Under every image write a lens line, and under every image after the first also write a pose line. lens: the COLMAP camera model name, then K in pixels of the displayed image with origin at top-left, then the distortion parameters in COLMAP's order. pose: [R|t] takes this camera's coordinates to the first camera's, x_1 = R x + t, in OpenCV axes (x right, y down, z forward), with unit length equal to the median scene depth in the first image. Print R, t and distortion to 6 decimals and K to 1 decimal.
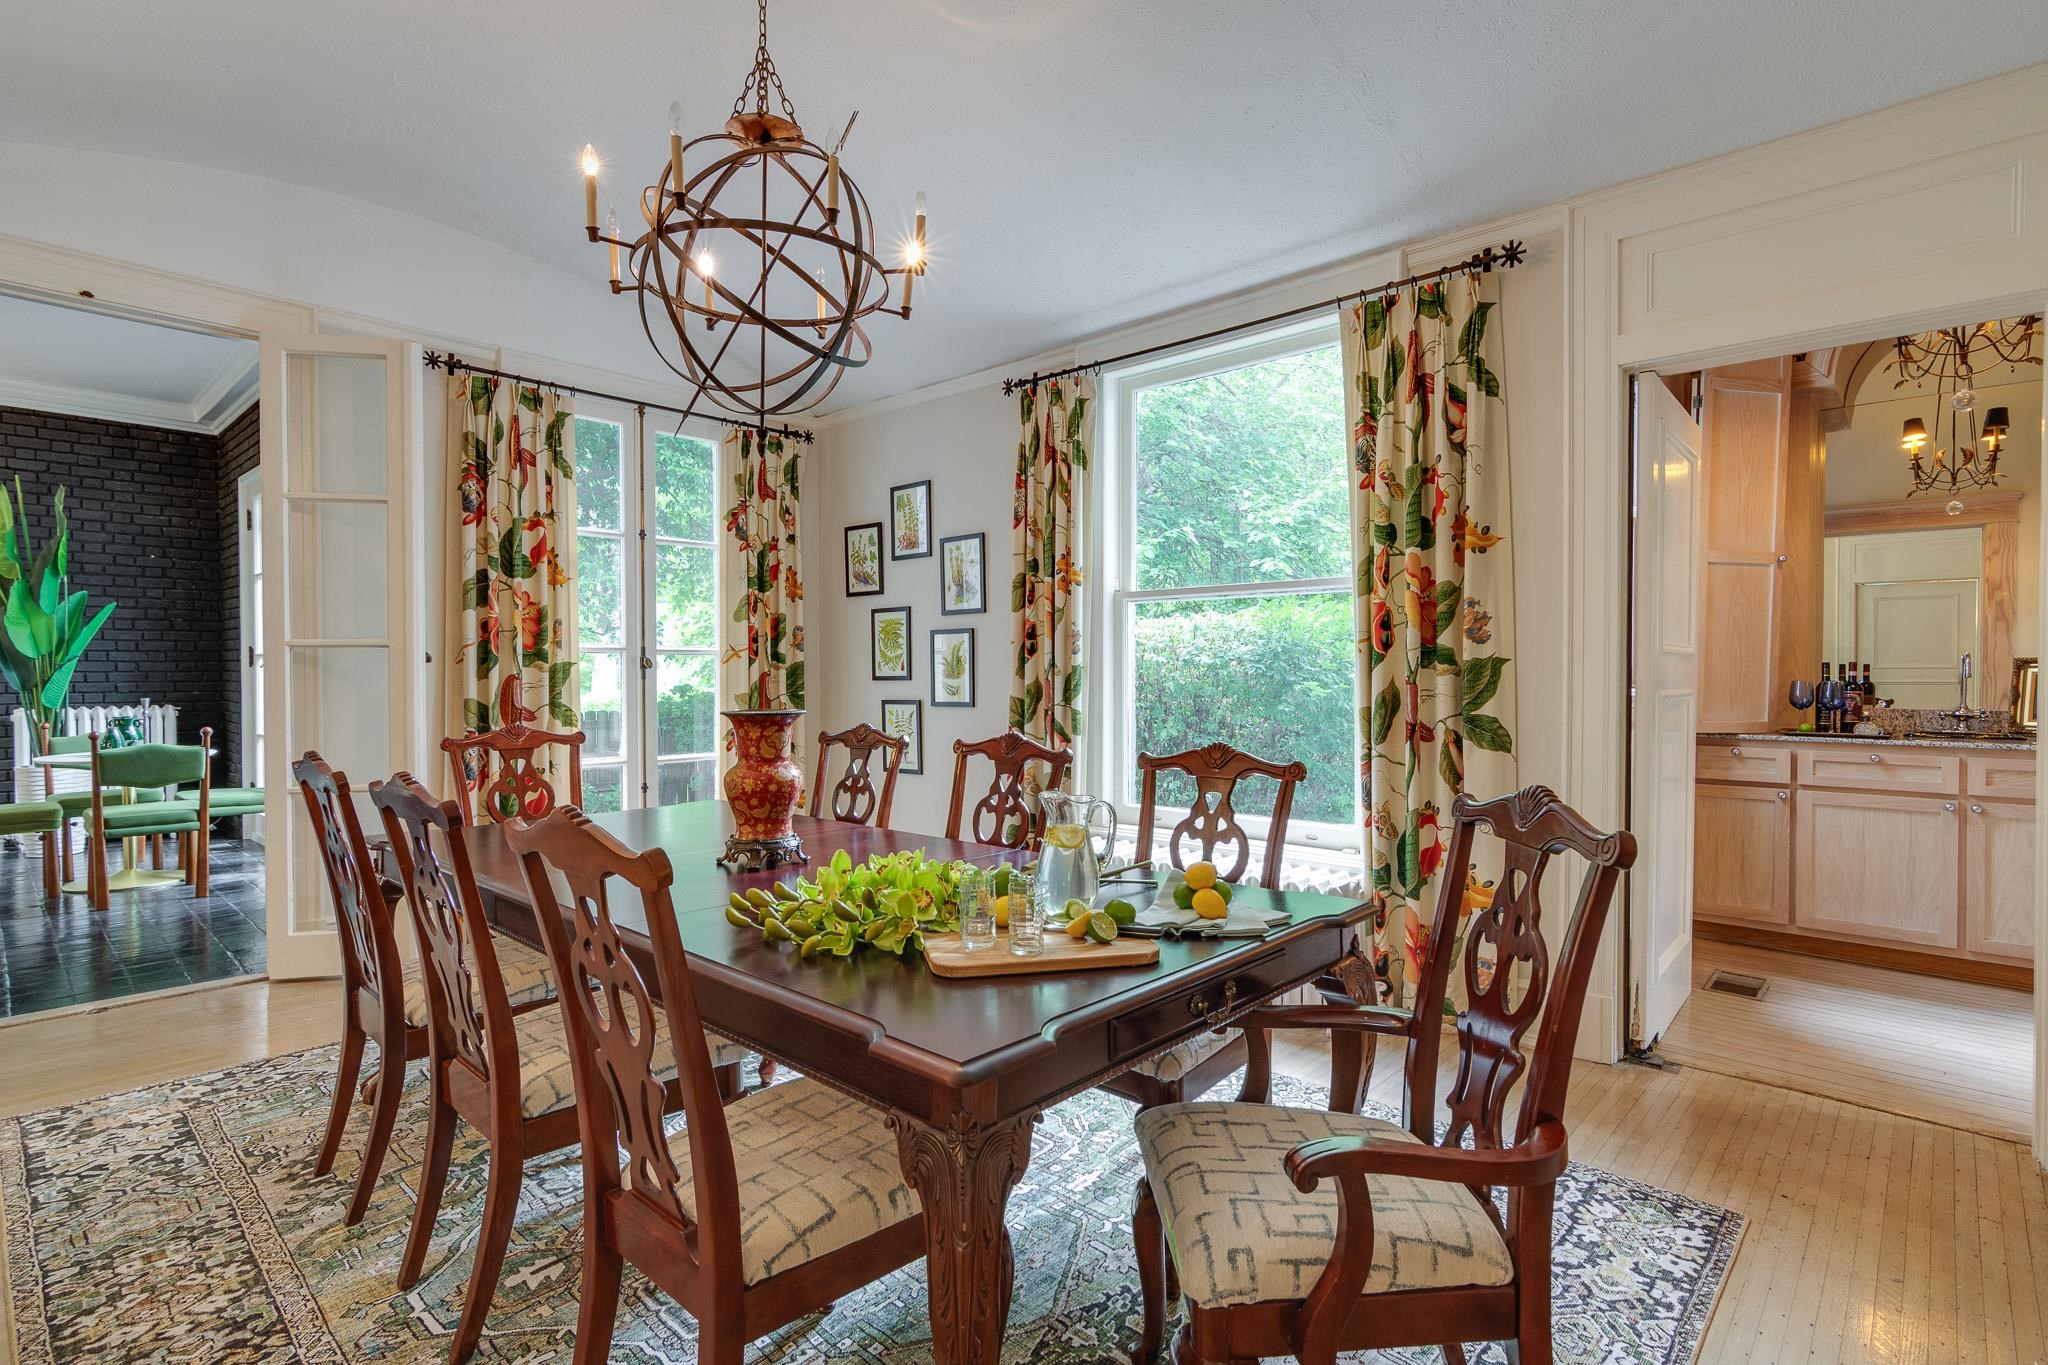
lens RADIAL K [[1010.6, 0, 1036.2], [0, 1010.6, 686.7], [0, 0, 1]] dist [0.000030, 0.001516]
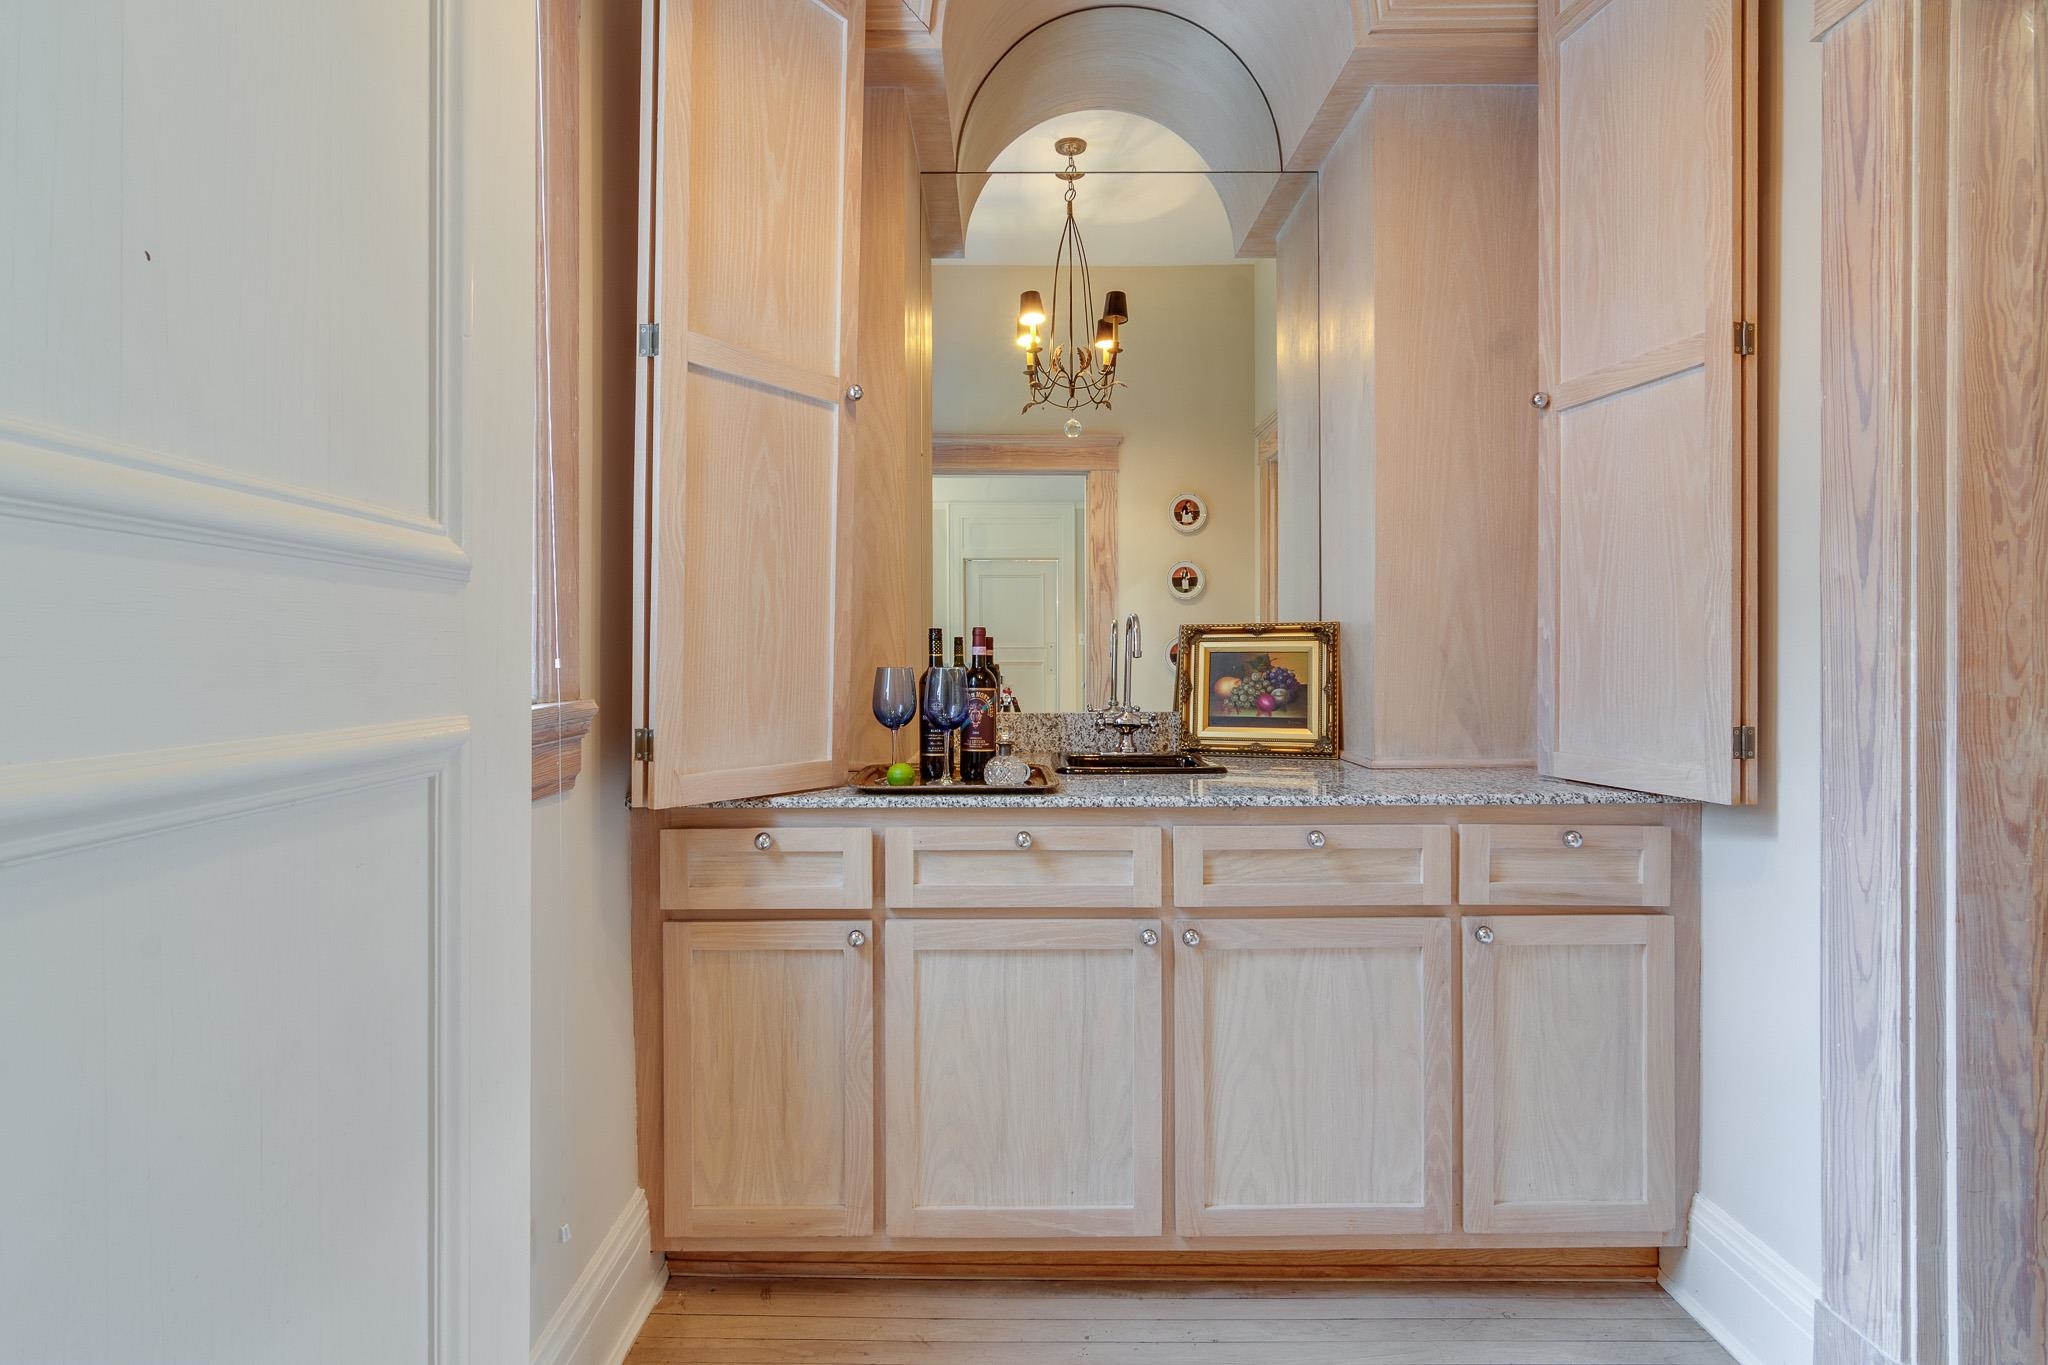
lens RADIAL K [[1010.6, 0, 1025.6], [0, 1010.6, 663.5], [0, 0, 1]] dist [0.000030, 0.001516]
pose [[0.734343, -0.009469, 0.678712, 0.502857], [0.012914, 0.999917, -0.000023, -0.006762], [-0.678655, 0.008782, 0.734404, 0.639274]]
